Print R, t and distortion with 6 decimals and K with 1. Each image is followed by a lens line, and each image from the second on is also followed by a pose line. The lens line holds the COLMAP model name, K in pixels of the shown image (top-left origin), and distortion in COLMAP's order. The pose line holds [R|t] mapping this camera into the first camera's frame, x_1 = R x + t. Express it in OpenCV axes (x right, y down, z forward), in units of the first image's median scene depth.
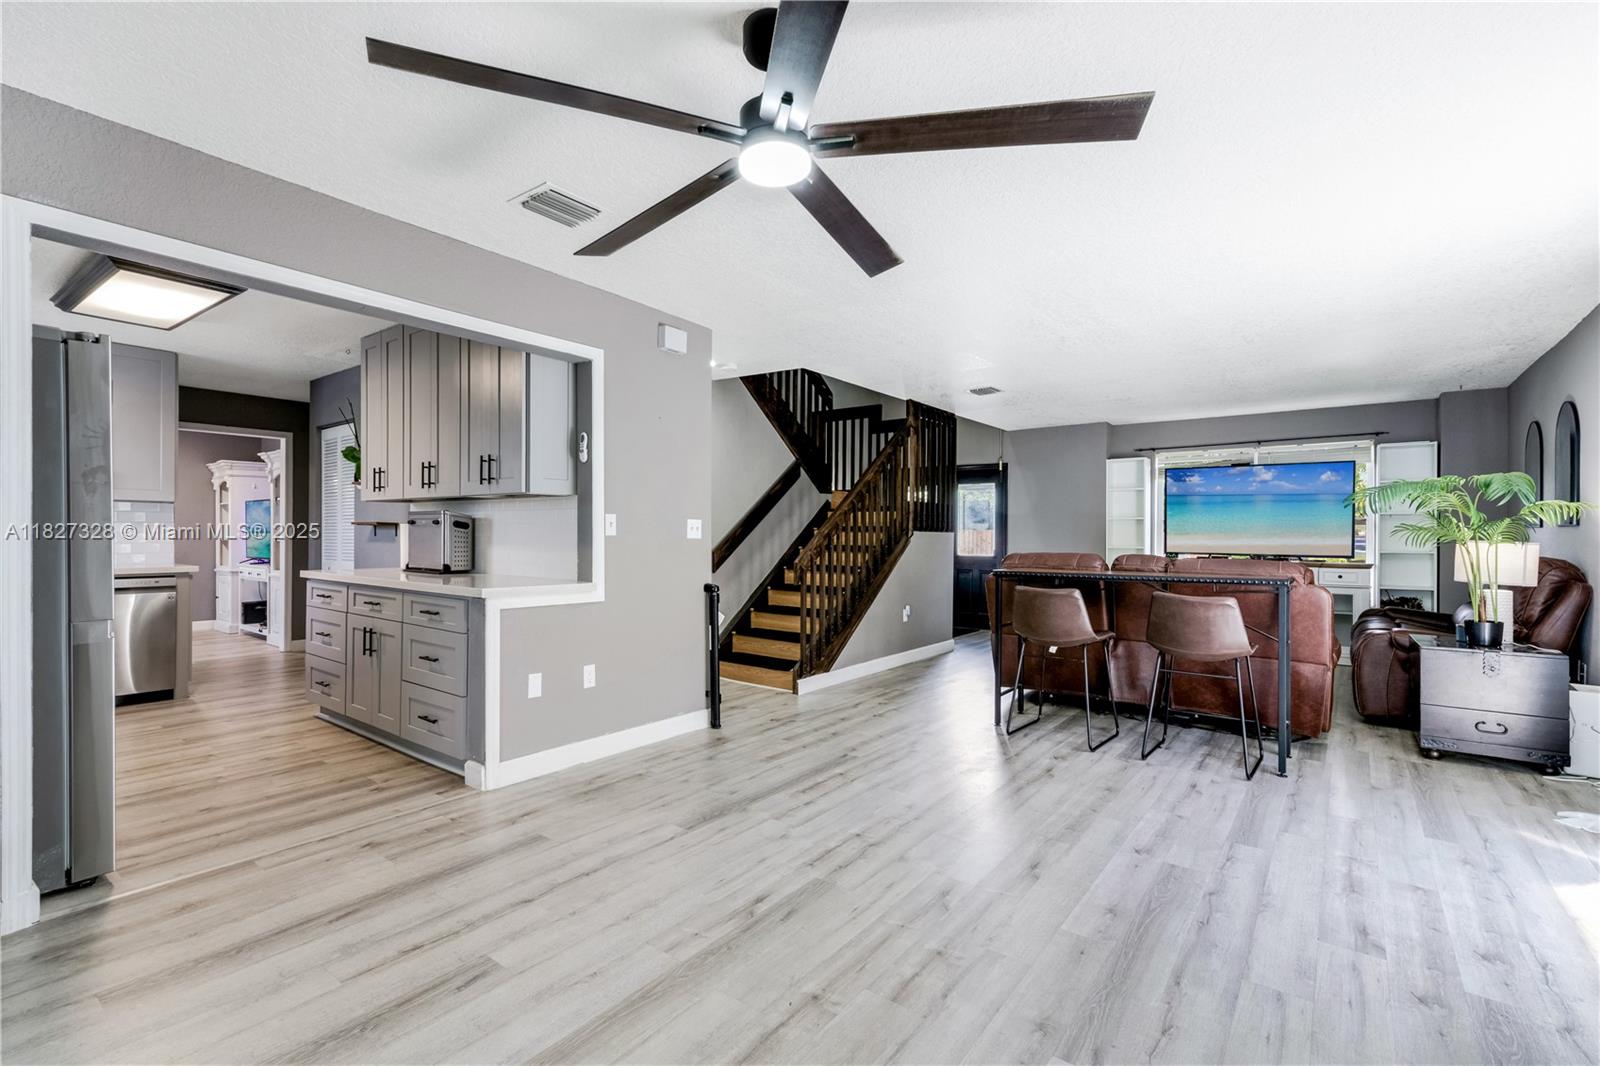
lens RADIAL K [[724.9, 0, 796.5], [0, 724.9, 531.5], [0, 0, 1]] dist [-0.001775, 0.001202]
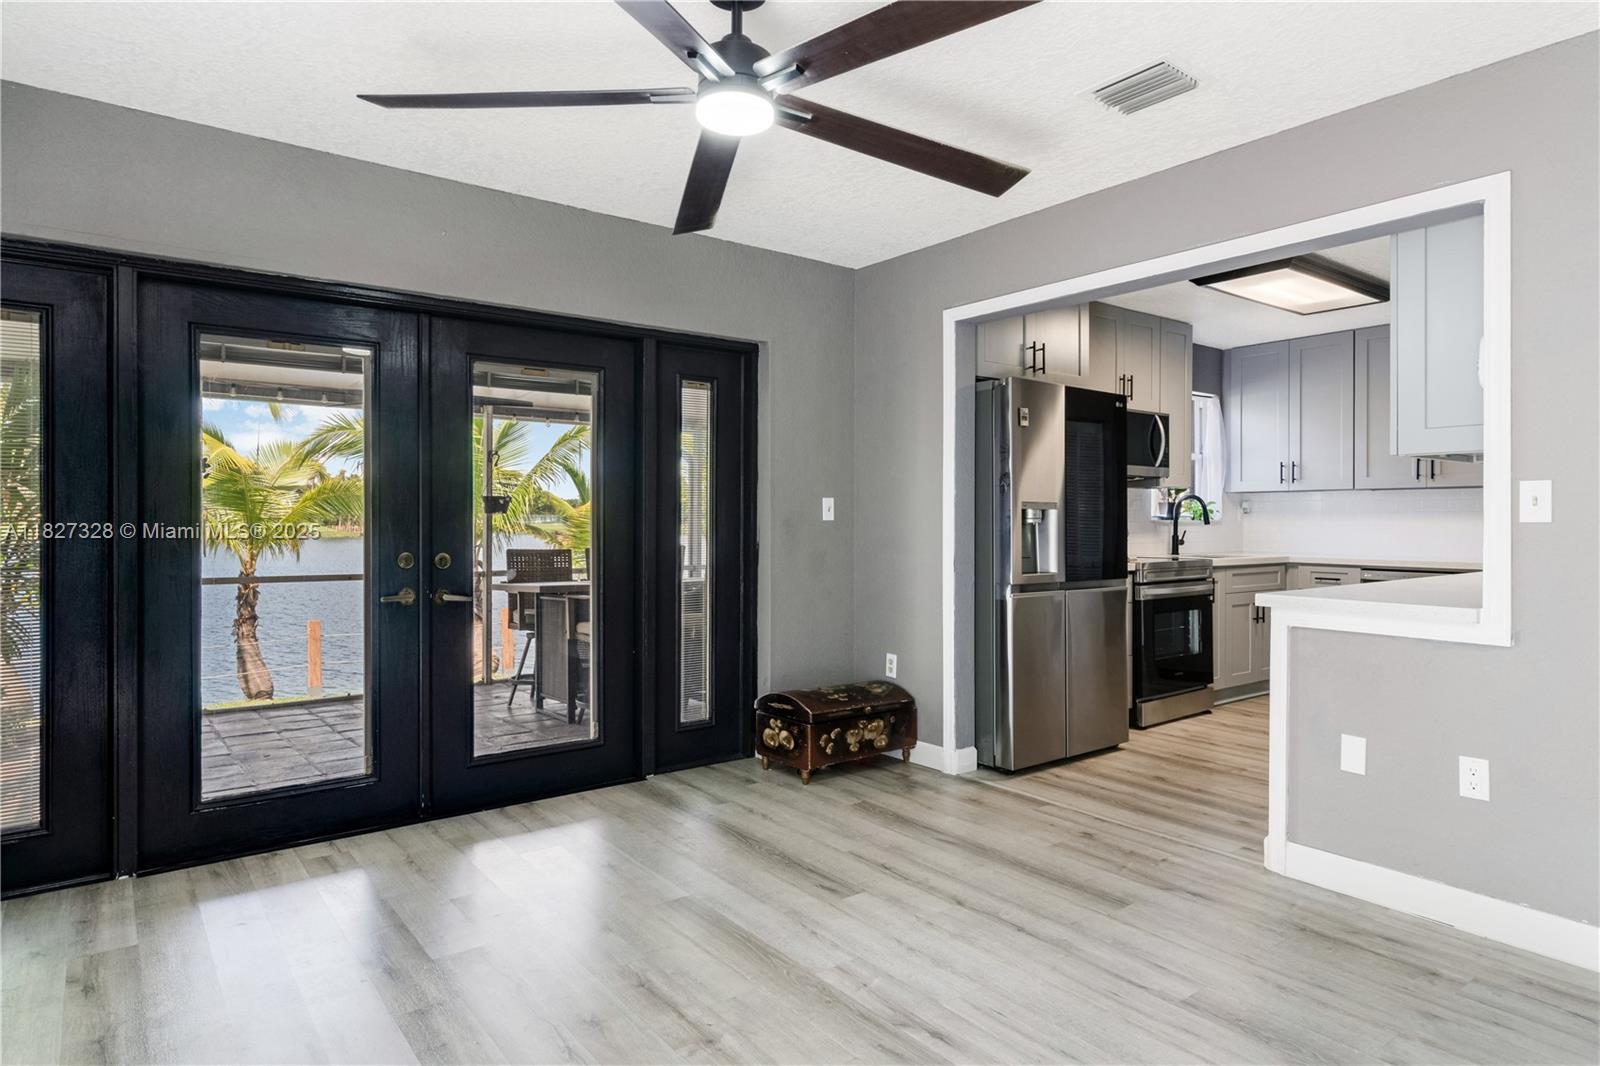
lens RADIAL K [[905.6, 0, 782.8], [0, 905.6, 527.8], [0, 0, 1]] dist [0.004612, 0.001568]
pose [[-0.276979, 0.000665, -0.960876, 0.655476], [0.000268, 1.000000, 0.000615, 0.010848], [0.960876, -0.000087, -0.276979, 0.859334]]
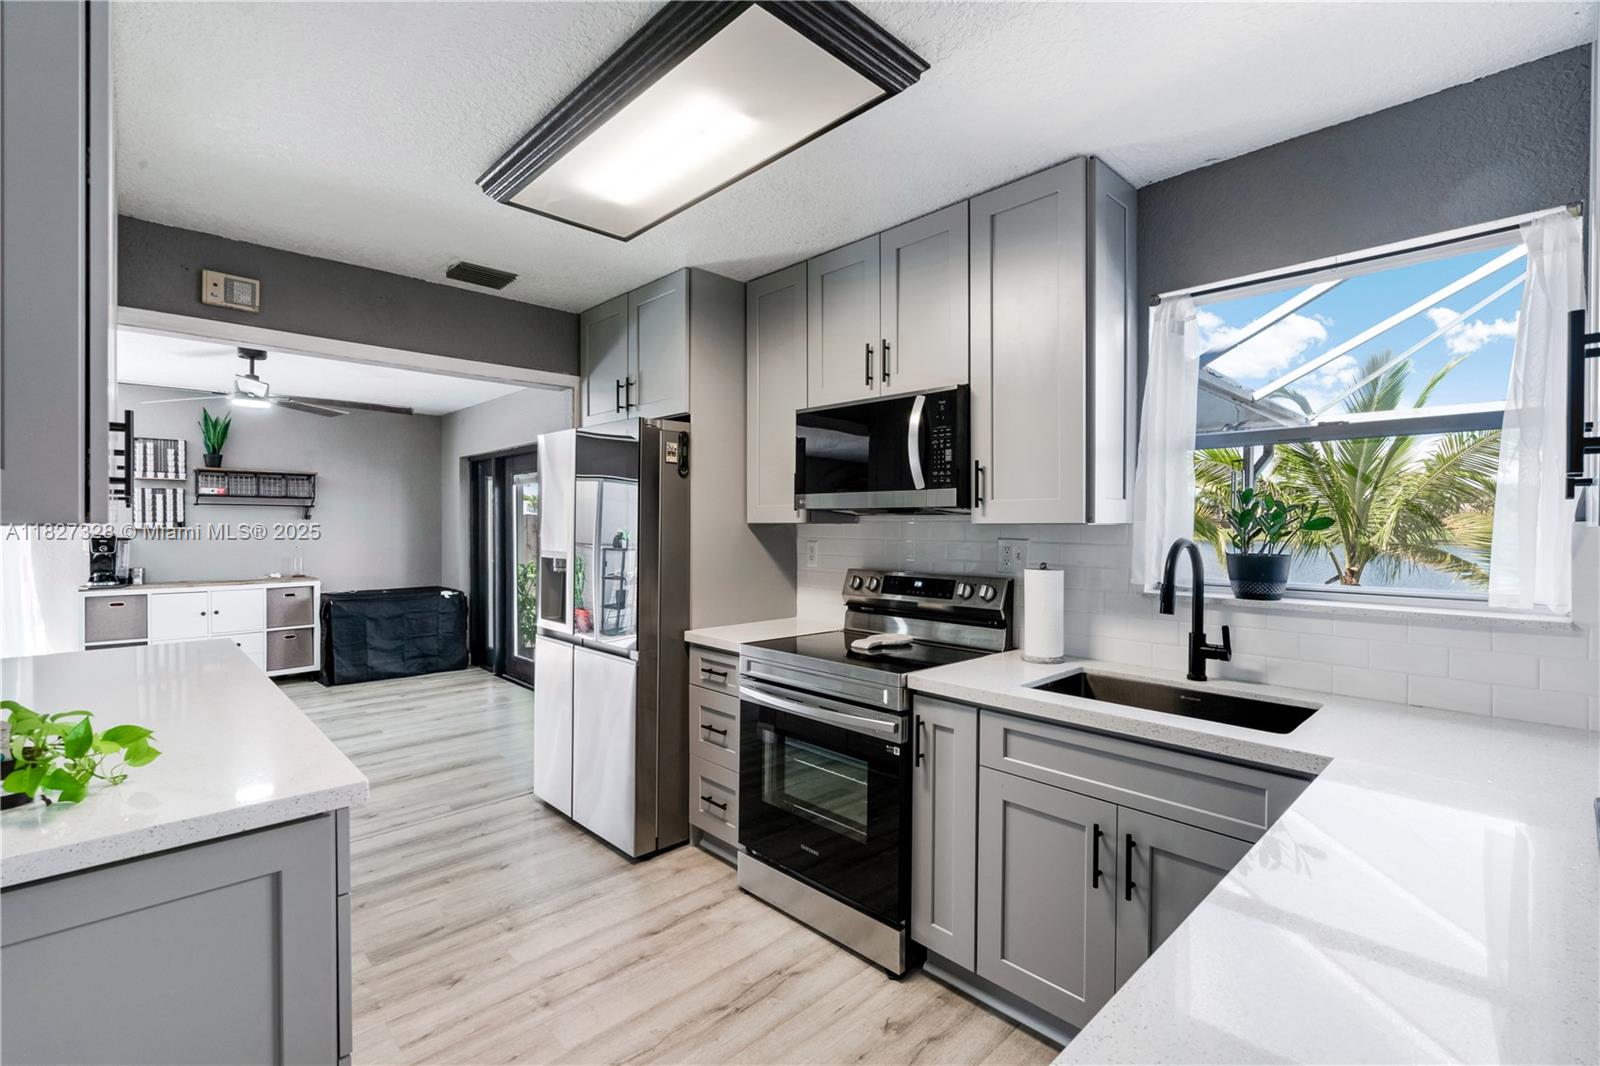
lens RADIAL K [[724.9, 0, 794.2], [0, 724.9, 536.1], [0, 0, 1]] dist [-0.001775, 0.001202]
pose [[-0.986746, -0.011216, 0.161885, -1.379283], [-0.007997, 0.999757, 0.020527, -0.077234], [-0.162076, 0.018960, -0.986596, 1.923789]]
